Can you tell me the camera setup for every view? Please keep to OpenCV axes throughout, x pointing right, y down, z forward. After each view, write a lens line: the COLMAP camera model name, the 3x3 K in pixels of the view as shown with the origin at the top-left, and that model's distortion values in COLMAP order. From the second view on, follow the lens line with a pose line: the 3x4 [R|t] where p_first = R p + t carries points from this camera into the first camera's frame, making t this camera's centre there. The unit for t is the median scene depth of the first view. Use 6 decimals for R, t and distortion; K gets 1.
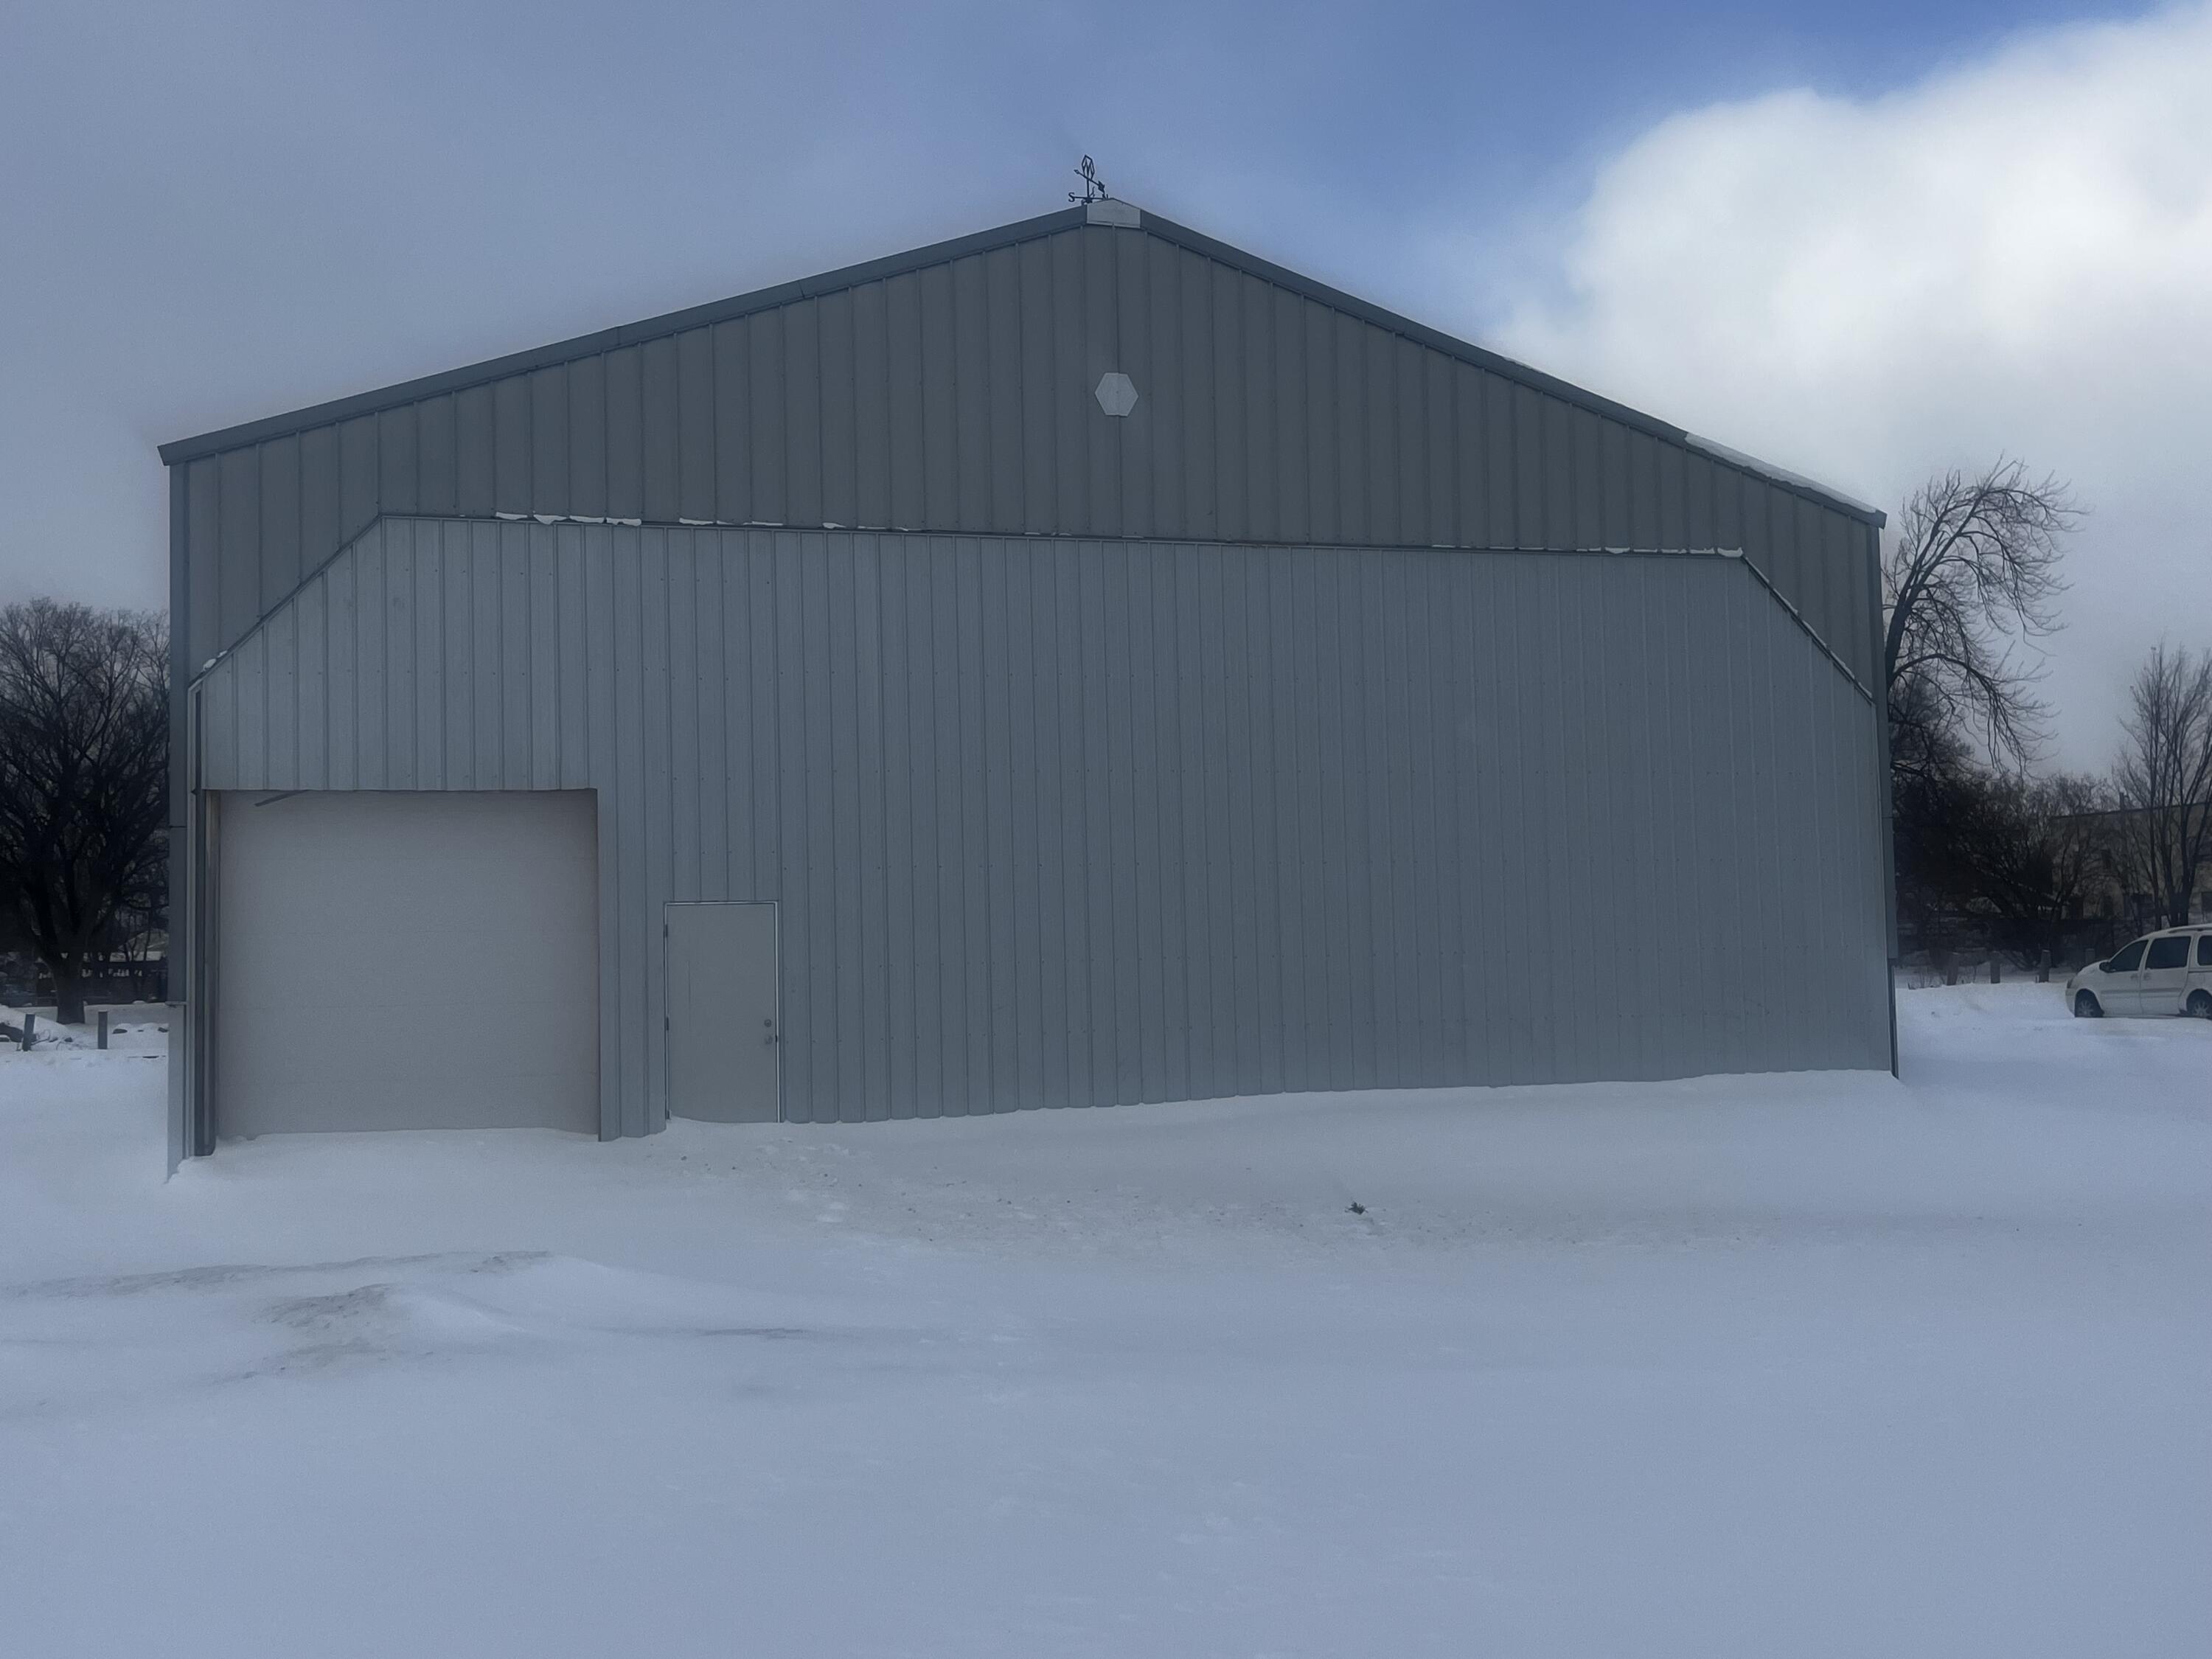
lens RADIAL K [[2094.6, 0, 1106.0], [0, 2094.6, 829.5], [0, 0, 1]] dist [0.079324, -0.004116]
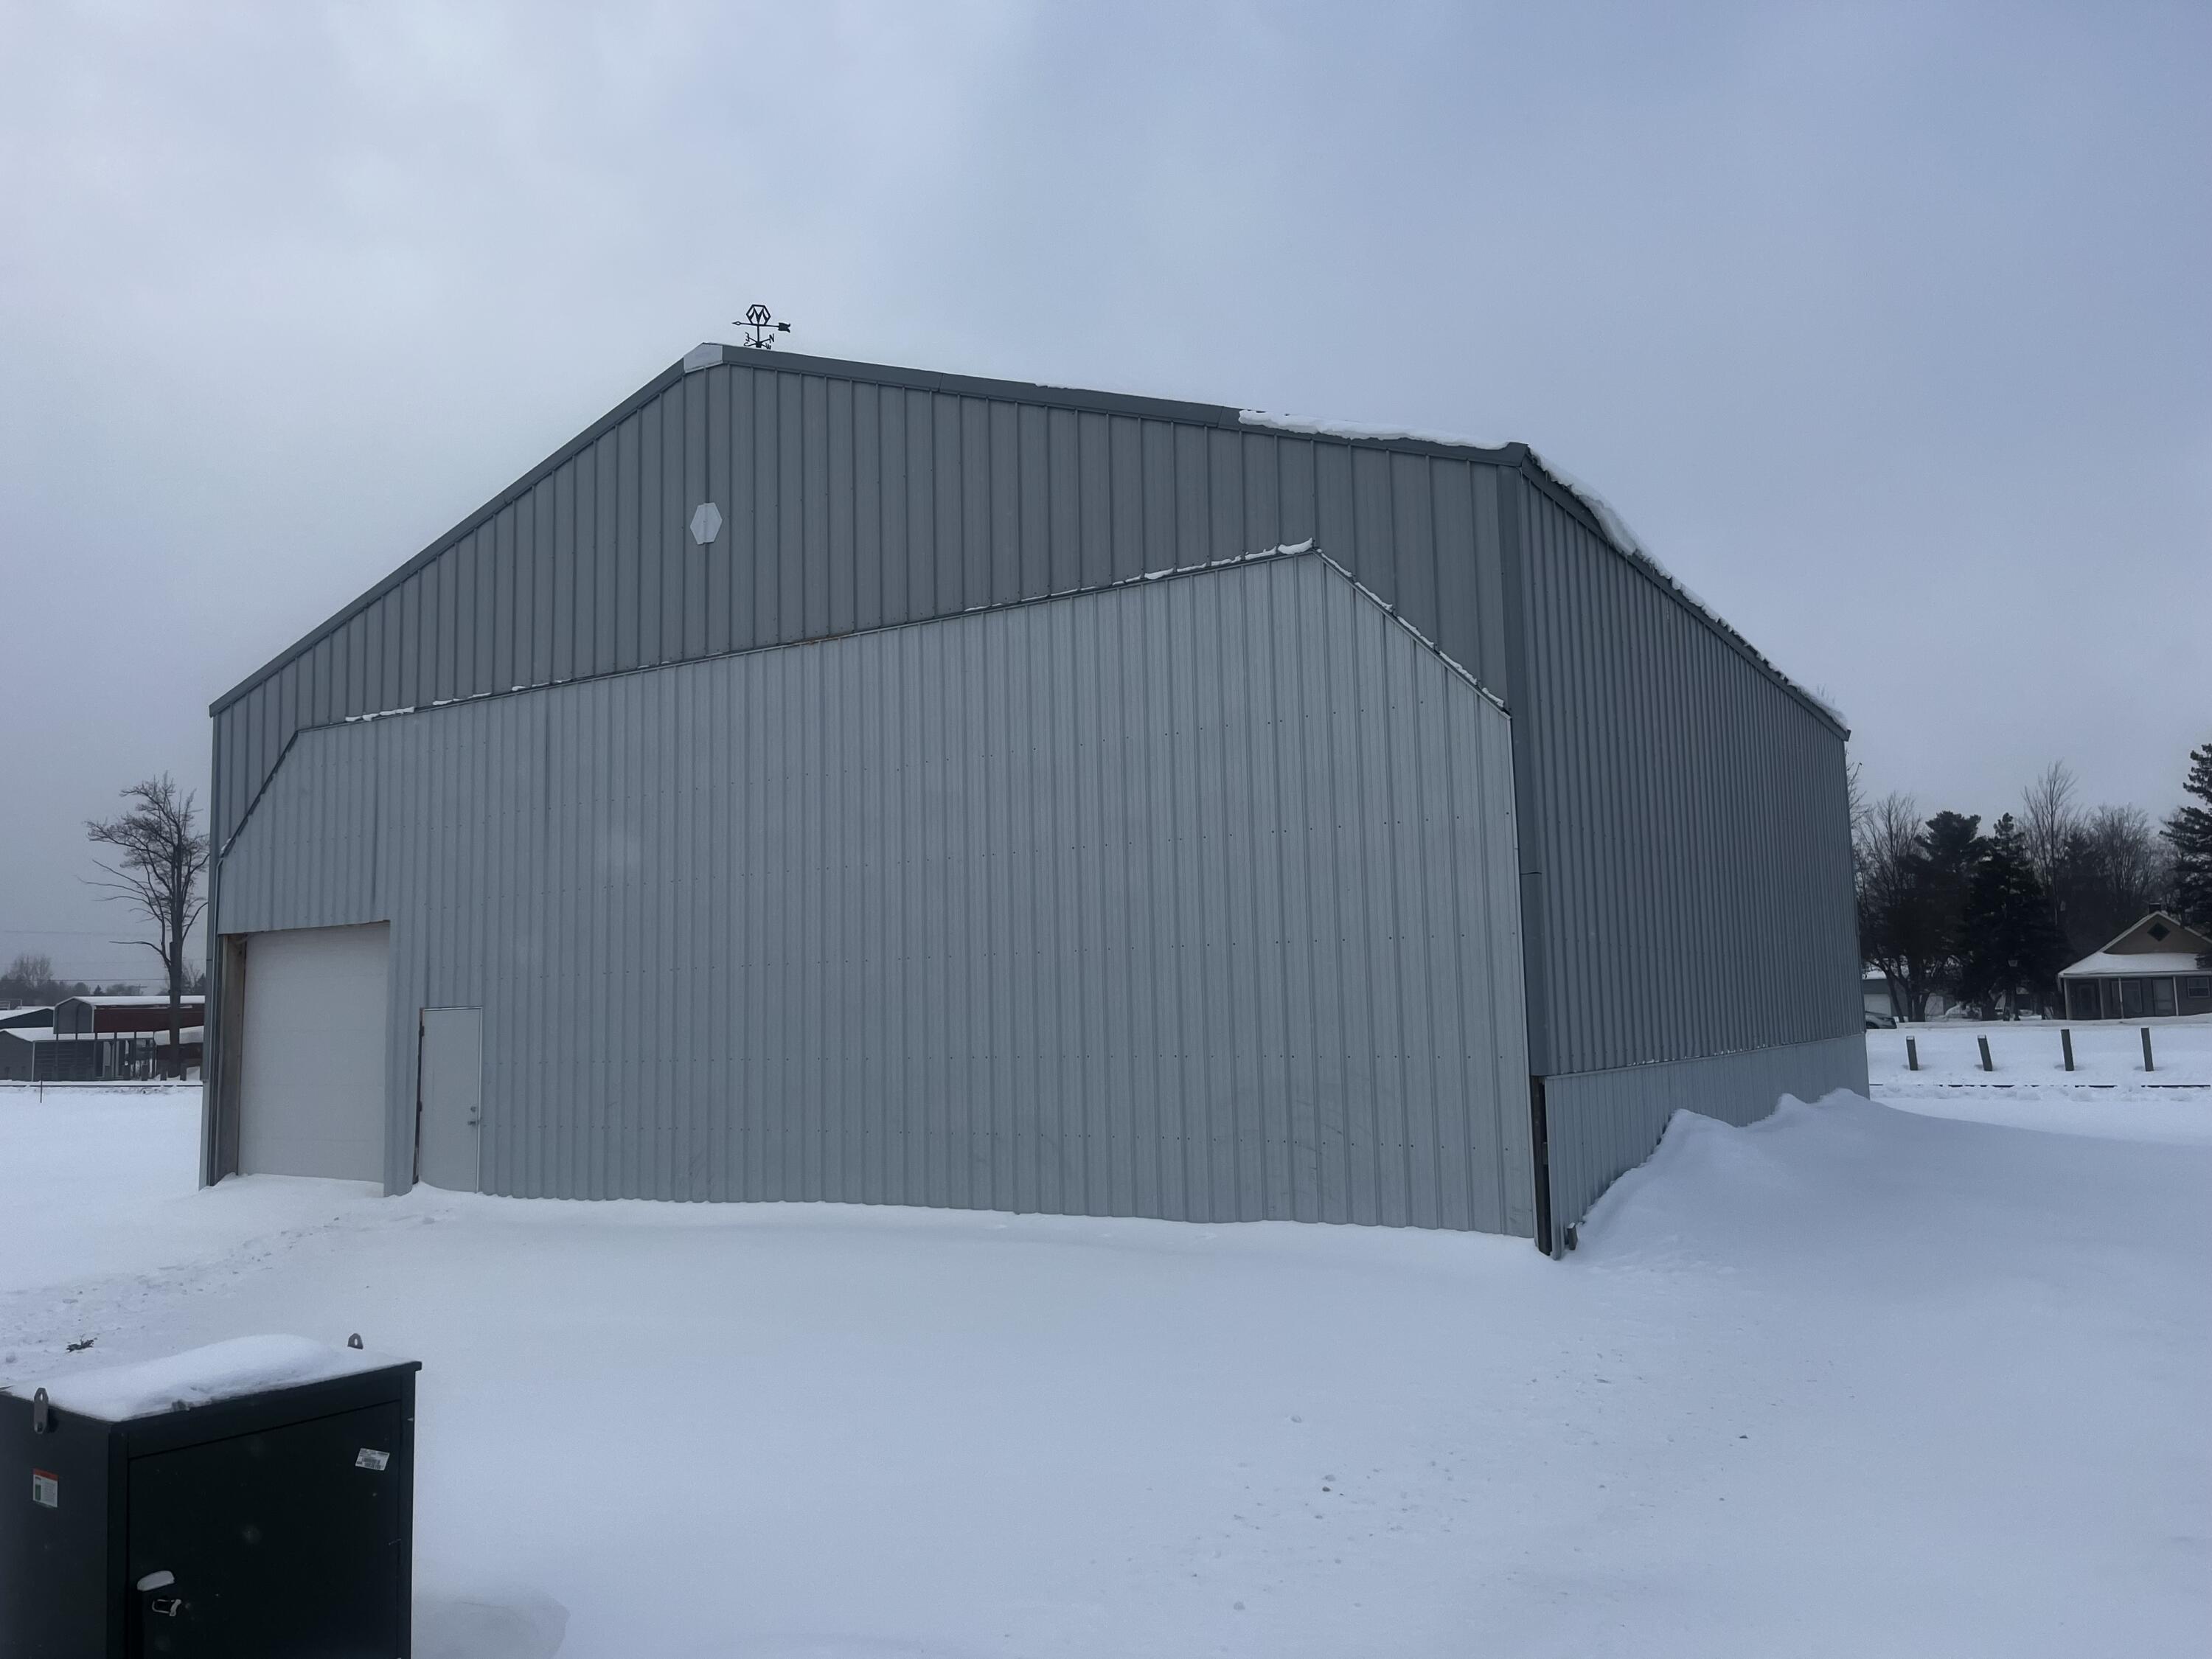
lens RADIAL K [[1656.8, 0, 1106.0], [0, 1656.8, 829.5], [0, 0, 1]] dist [0.055956, -0.000371]
pose [[0.680138, -0.071589, -0.729580, 0.760424], [0.049637, 0.997434, -0.051598, 0.000555], [0.731402, -0.001121, 0.681946, 0.586457]]
